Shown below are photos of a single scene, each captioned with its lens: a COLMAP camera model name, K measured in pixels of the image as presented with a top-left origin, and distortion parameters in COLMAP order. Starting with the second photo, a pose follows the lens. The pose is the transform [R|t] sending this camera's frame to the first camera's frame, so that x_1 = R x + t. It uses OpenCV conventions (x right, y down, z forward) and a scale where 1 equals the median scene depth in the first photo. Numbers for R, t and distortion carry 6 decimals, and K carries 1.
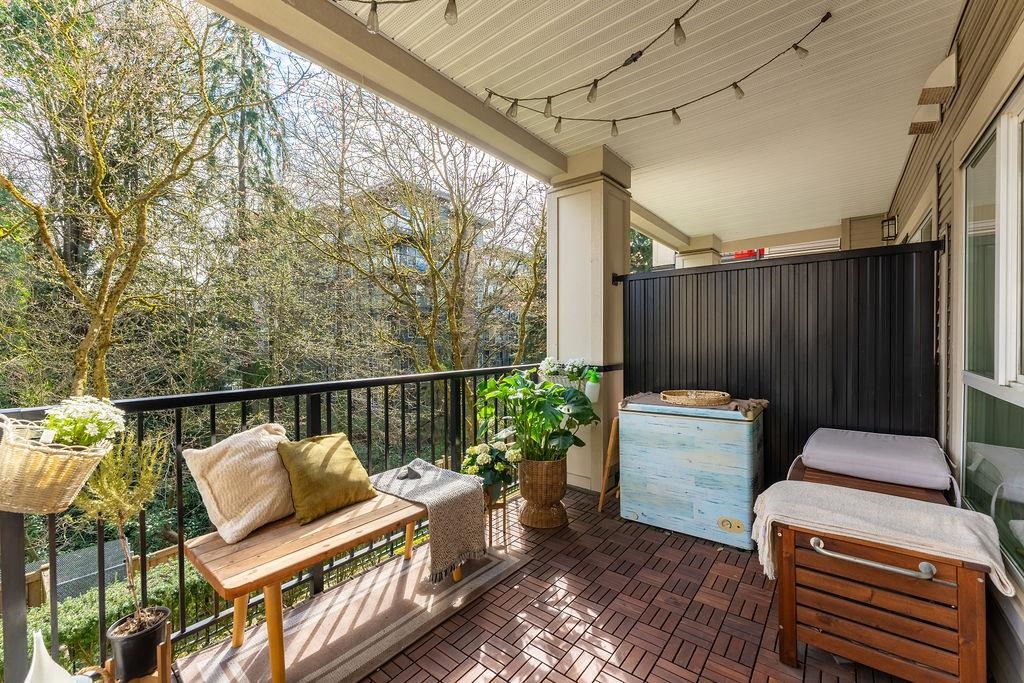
lens RADIAL K [[408.0, 0, 516.3], [0, 408.0, 345.7], [0, 0, 1]] dist [0.000827, -0.000059]
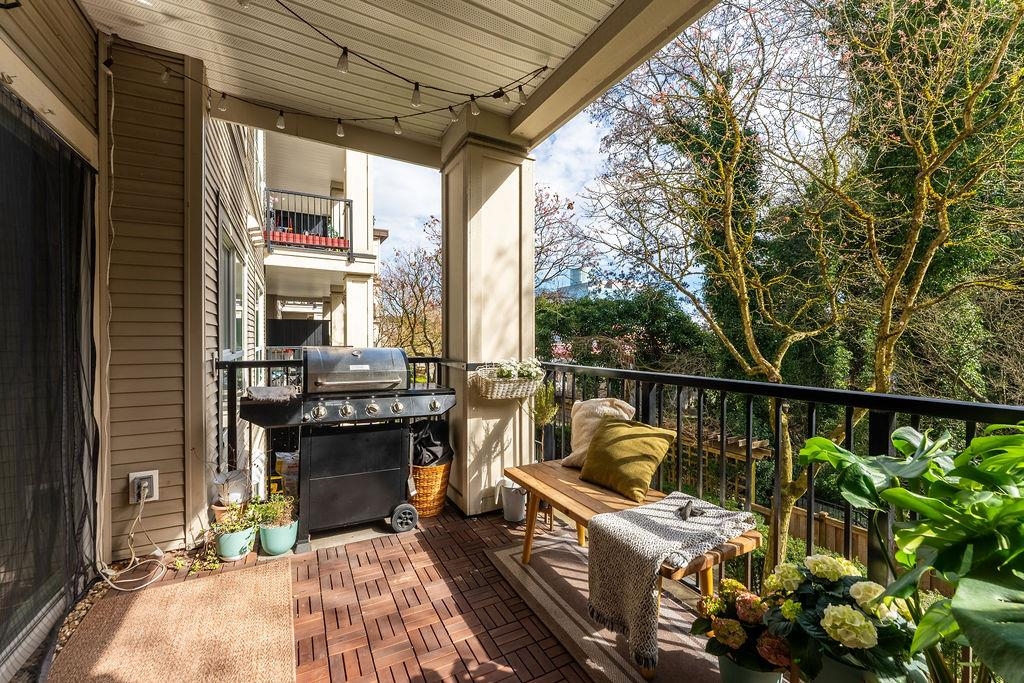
lens RADIAL K [[413.4, 0, 514.1], [0, 413.4, 339.6], [0, 0, 1]] dist [-0.000572, -0.000257]
pose [[-0.387252, 0.009448, -0.921926, 0.592210], [-0.011858, 0.999814, 0.015227, -0.002633], [0.921898, 0.016828, -0.387068, 1.072313]]
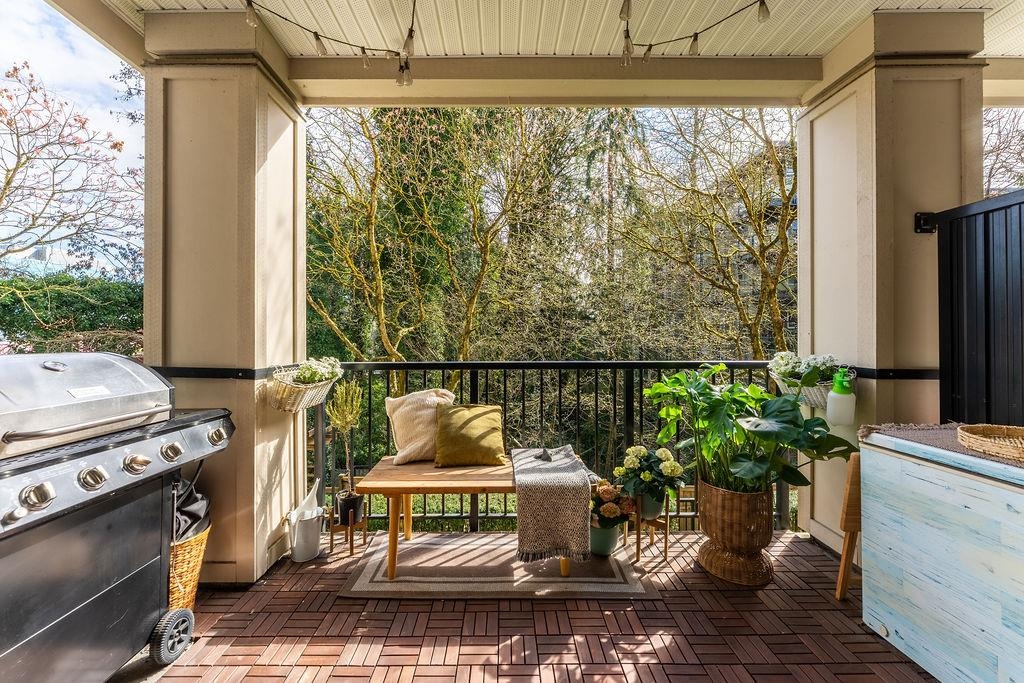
lens RADIAL K [[415.8, 0, 501.9], [0, 415.8, 330.5], [0, 0, 1]] dist [-0.000248, -0.000221]
pose [[0.627547, 0.001721, -0.778576, 0.534773], [-0.013112, 0.999879, -0.008358, 0.006363], [0.778468, 0.015454, 0.627494, 0.264262]]
